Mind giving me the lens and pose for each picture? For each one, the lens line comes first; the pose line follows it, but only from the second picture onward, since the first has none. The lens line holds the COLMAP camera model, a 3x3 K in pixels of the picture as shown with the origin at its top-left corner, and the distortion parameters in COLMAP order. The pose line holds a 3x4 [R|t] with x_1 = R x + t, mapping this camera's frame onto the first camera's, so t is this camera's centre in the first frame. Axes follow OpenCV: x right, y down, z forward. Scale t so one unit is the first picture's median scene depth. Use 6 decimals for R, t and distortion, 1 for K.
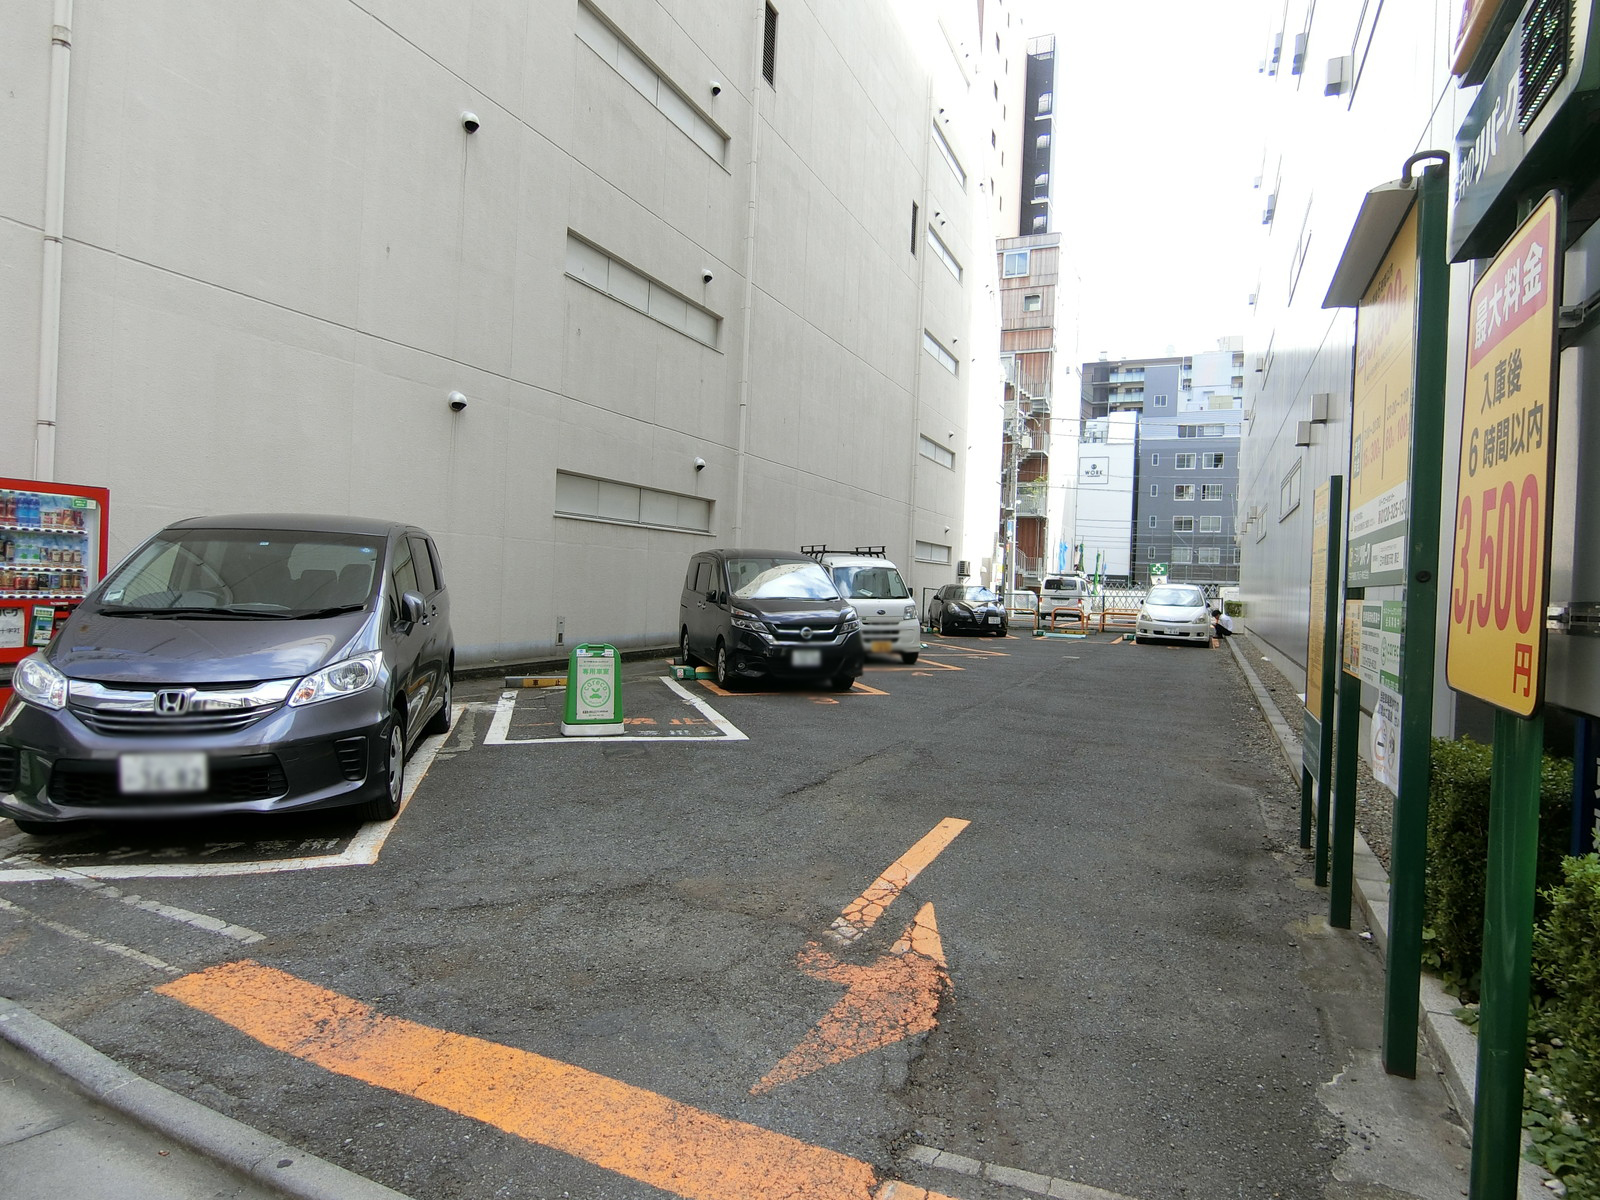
lens RADIAL K [[931.3, 0, 795.1], [0, 931.3, 580.6], [0, 0, 1]] dist [0.003269, 0.000163]
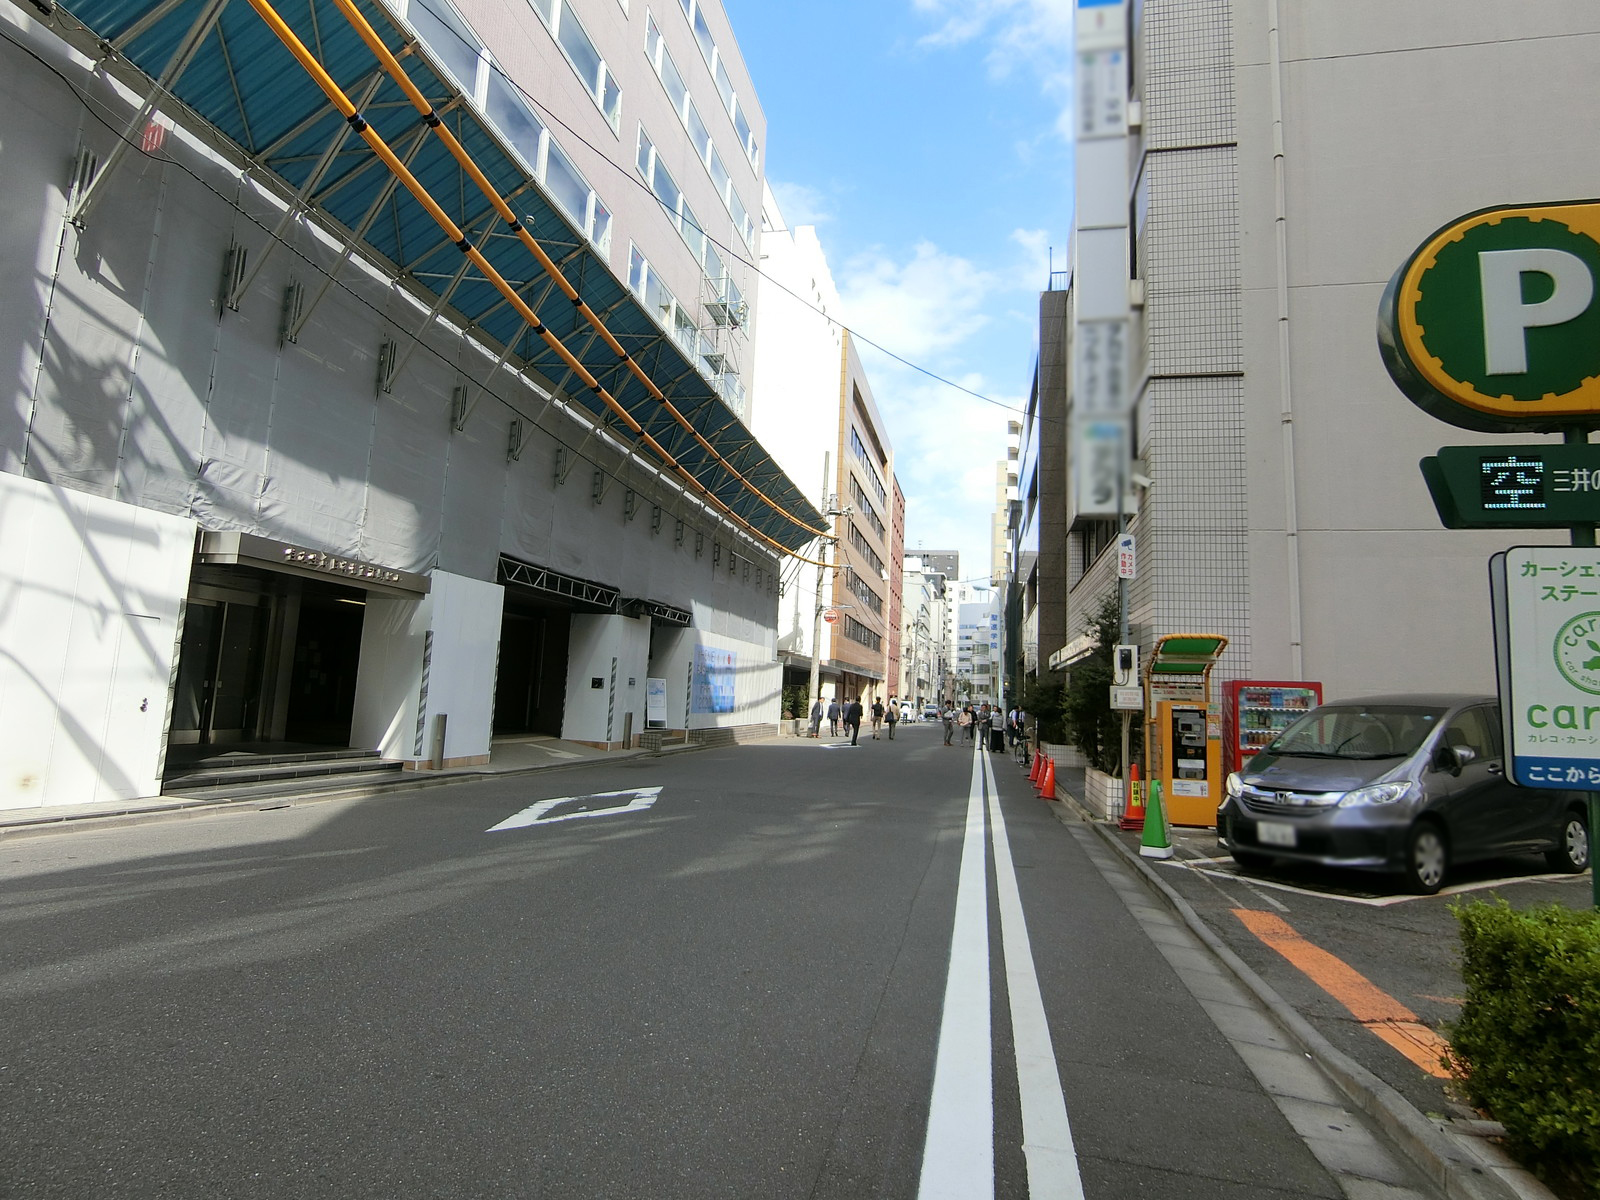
lens RADIAL K [[931.3, 0, 795.1], [0, 931.3, 580.6], [0, 0, 1]] dist [0.003269, 0.000163]
pose [[0.259722, -0.158698, -0.952554, 0.973507], [-0.024580, 0.984998, -0.170805, 0.041131], [0.965371, 0.067775, 0.251925, -0.482910]]
